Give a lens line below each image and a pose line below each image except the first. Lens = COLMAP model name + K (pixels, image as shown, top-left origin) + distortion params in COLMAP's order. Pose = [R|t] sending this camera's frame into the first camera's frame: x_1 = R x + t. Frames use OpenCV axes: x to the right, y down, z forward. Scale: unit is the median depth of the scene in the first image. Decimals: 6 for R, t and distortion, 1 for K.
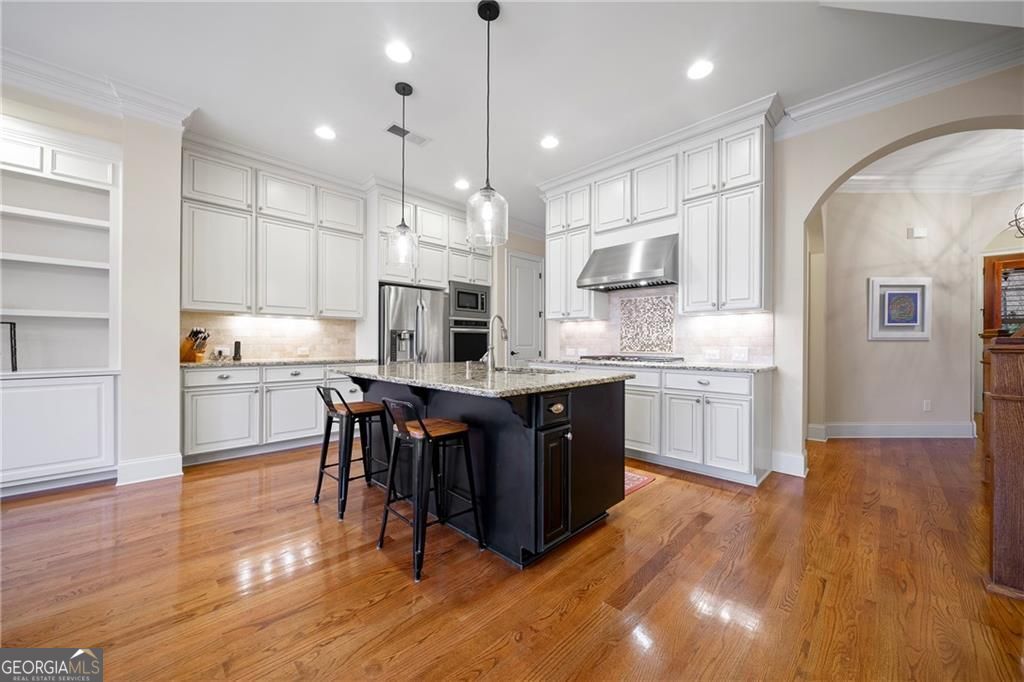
lens RADIAL K [[378.8, 0, 509.7], [0, 378.8, 343.6], [0, 0, 1]] dist [0.001269, 0.000206]
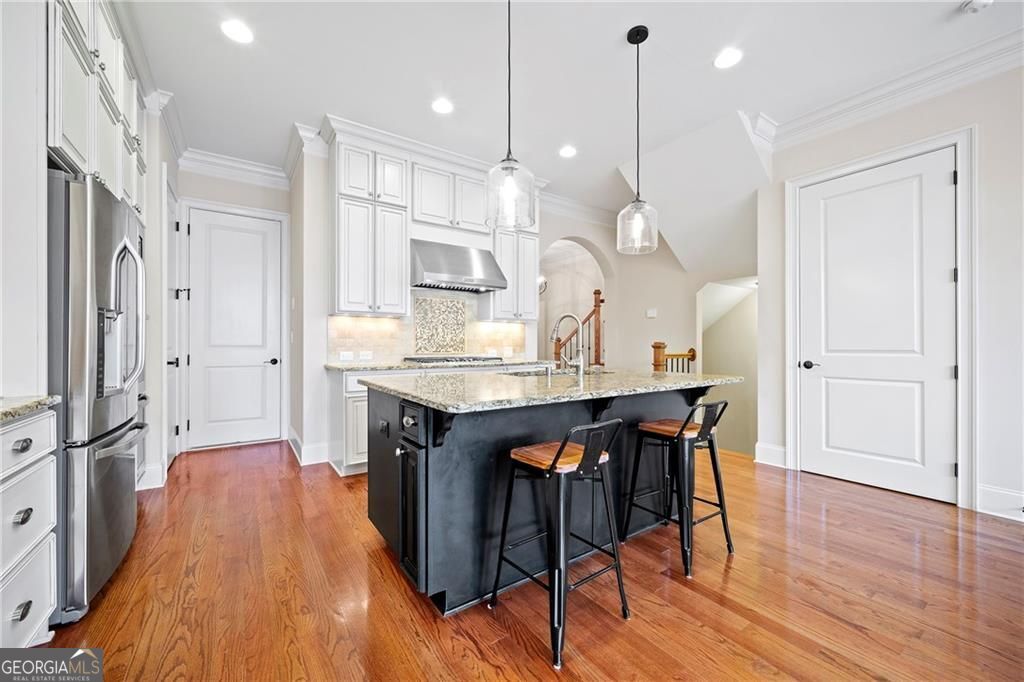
lens RADIAL K [[402.9, 0, 512.0], [0, 402.9, 341.0], [0, 0, 1]] dist [0.000198, 0.000012]
pose [[0.178487, 0.007318, 0.983915, -0.472007], [0.003318, 0.999962, -0.008039, -0.000236], [-0.983937, 0.004699, 0.178456, 0.433993]]
